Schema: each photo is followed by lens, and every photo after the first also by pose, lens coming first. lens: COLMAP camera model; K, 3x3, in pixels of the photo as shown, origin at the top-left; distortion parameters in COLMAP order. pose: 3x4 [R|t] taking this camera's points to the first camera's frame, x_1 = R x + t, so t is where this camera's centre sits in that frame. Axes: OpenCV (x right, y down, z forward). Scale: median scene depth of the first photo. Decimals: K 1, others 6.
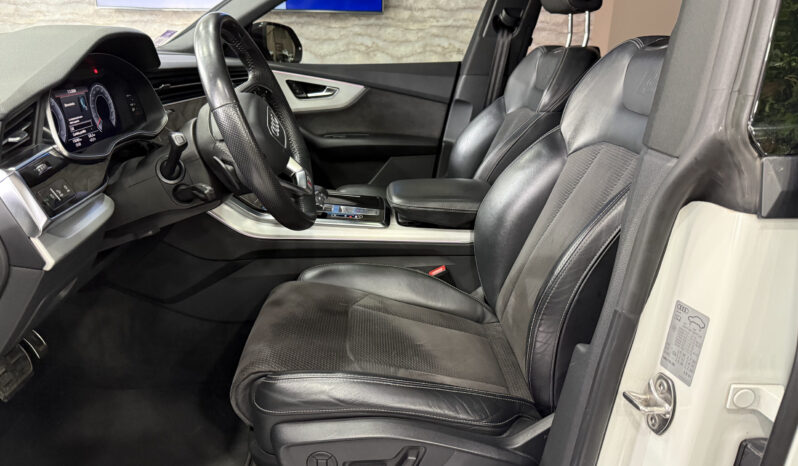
lens RADIAL K [[551.1, 0, 399.0], [0, 551.1, 233.0], [0, 0, 1]] dist [0.010123, -0.060418]
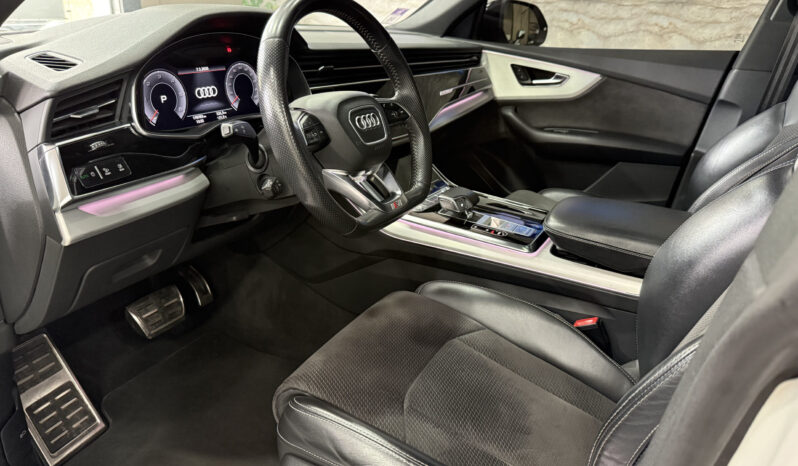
lens RADIAL K [[551.1, 0, 399.0], [0, 551.1, 233.0], [0, 0, 1]] dist [0.010123, -0.060418]
pose [[0.860600, 0.188037, -0.473297, 0.115814], [-0.170997, 0.982079, 0.079247, -0.043698], [0.479716, 0.012733, 0.877331, 0.118021]]
